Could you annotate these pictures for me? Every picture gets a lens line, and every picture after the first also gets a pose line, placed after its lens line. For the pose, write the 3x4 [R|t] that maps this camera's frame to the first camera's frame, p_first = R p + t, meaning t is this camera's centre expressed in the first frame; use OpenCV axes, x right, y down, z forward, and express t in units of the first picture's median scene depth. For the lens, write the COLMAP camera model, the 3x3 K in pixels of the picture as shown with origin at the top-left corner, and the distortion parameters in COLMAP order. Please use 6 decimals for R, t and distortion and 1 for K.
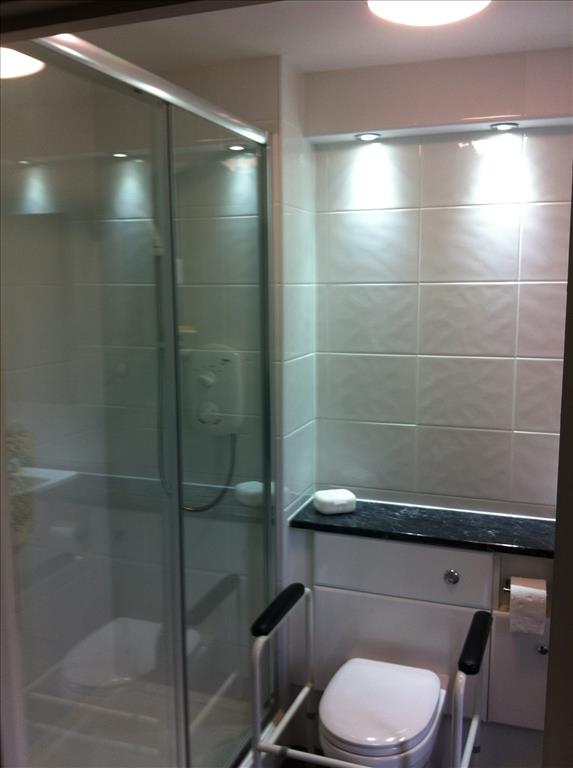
lens RADIAL K [[735.5, 0, 288.2], [0, 735.5, 390.4], [0, 0, 1]] dist [0.117912, -0.367959]
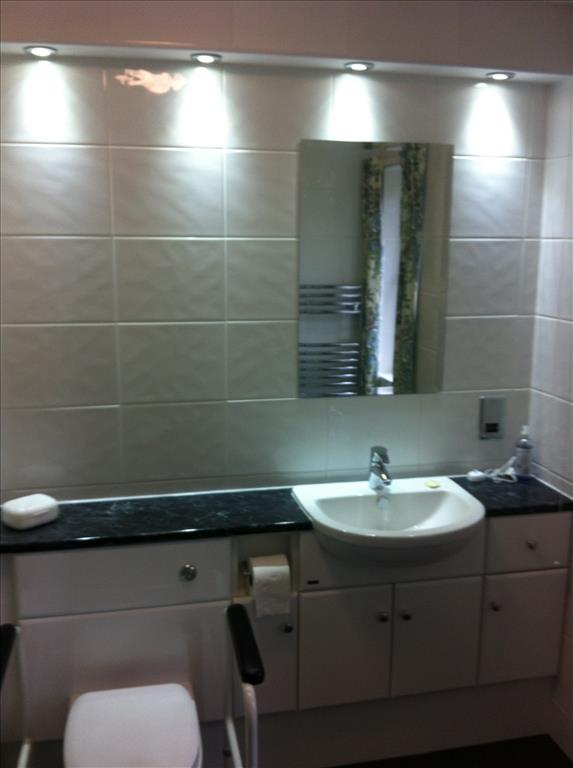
lens RADIAL K [[735.5, 0, 288.2], [0, 735.5, 390.4], [0, 0, 1]] dist [0.117912, -0.367959]
pose [[0.841617, -0.096013, 0.531472, -0.120332], [0.065936, 0.994976, 0.075333, -0.022708], [-0.536034, -0.028358, 0.843720, 0.181305]]
